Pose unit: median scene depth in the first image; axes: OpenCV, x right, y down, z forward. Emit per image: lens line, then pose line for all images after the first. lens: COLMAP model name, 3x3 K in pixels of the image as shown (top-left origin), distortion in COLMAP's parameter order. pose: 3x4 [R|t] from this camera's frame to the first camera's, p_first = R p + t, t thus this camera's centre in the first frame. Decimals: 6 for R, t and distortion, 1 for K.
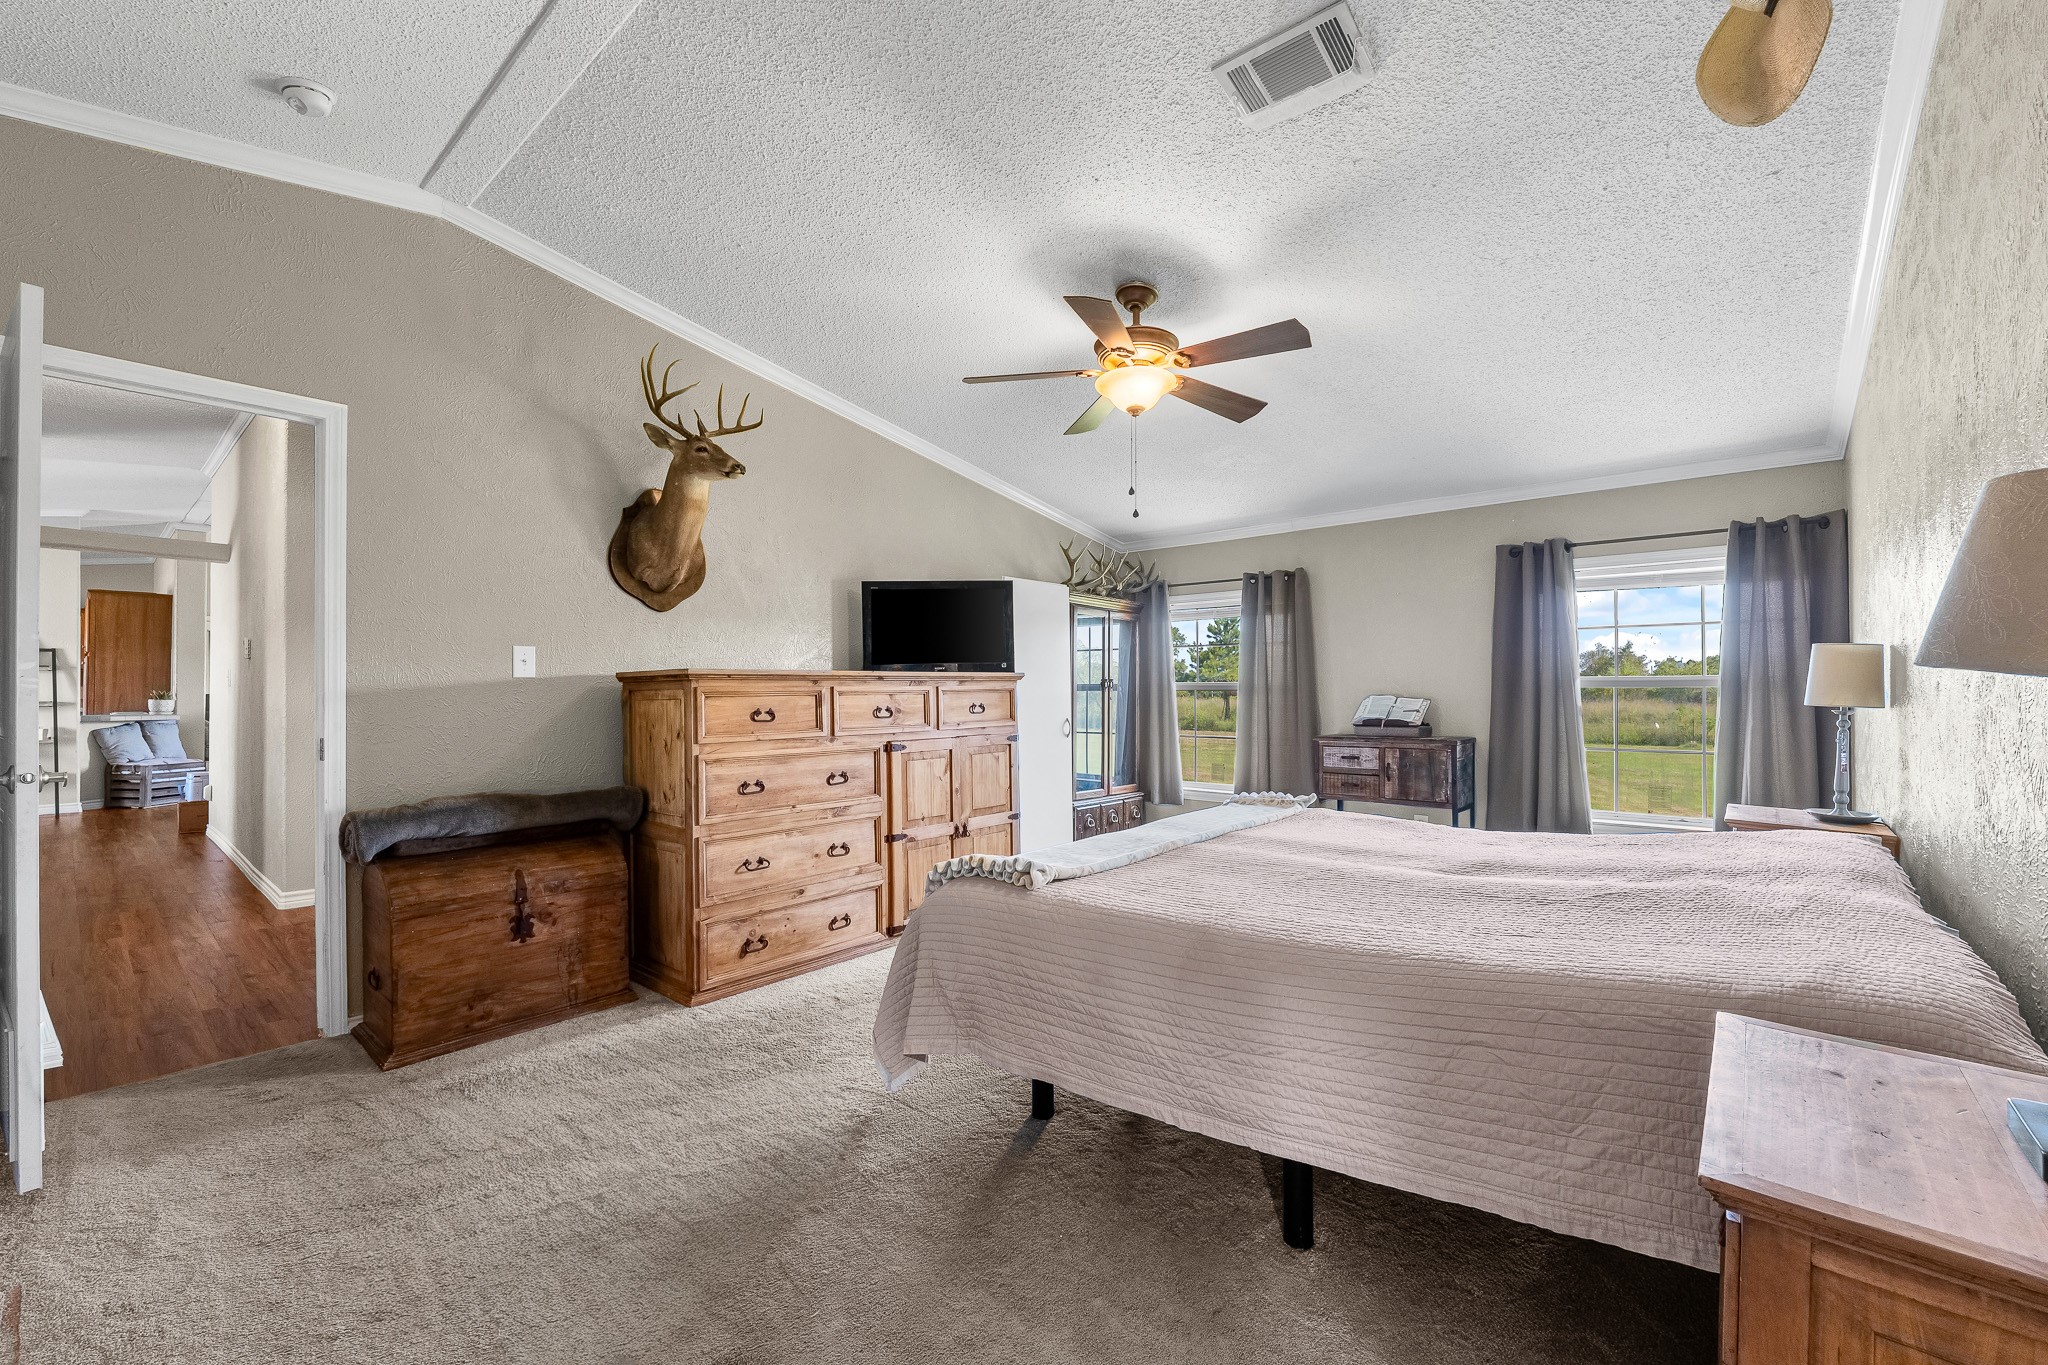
lens RADIAL K [[868.7, 0, 1021.7], [0, 868.7, 698.1], [0, 0, 1]] dist [-0.000067, -0.000126]
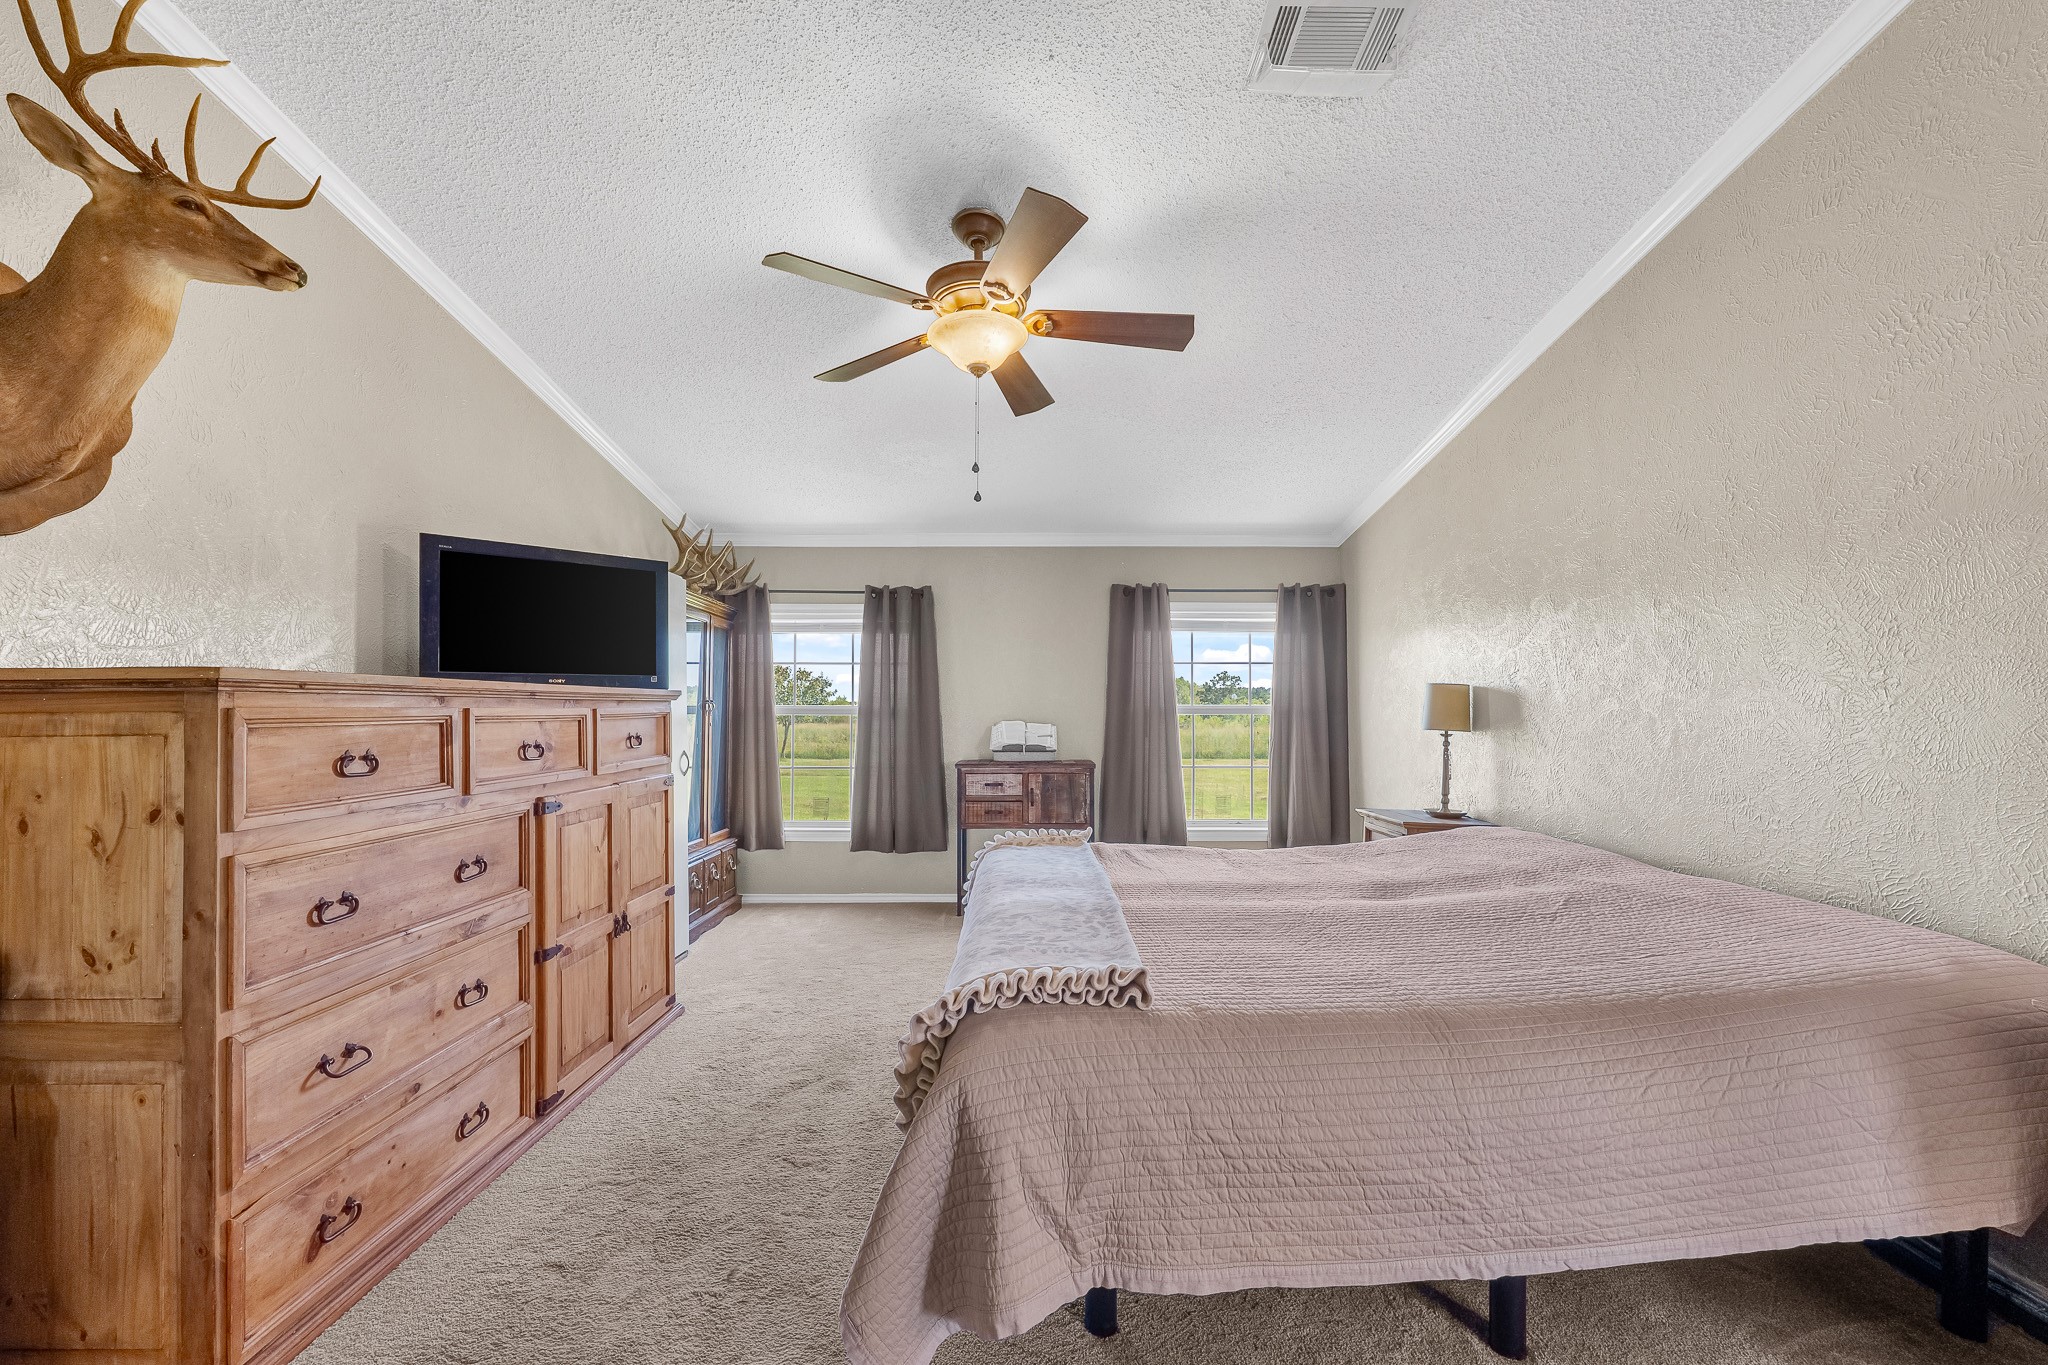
lens RADIAL K [[864.1, 0, 1083.0], [0, 864.1, 702.5], [0, 0, 1]] dist [0.000036, -0.000091]
pose [[0.751222, 0.013027, 0.659921, -0.267792], [0.001465, 0.999770, -0.021403, -0.004045], [-0.660048, 0.017045, 0.751030, 0.284301]]
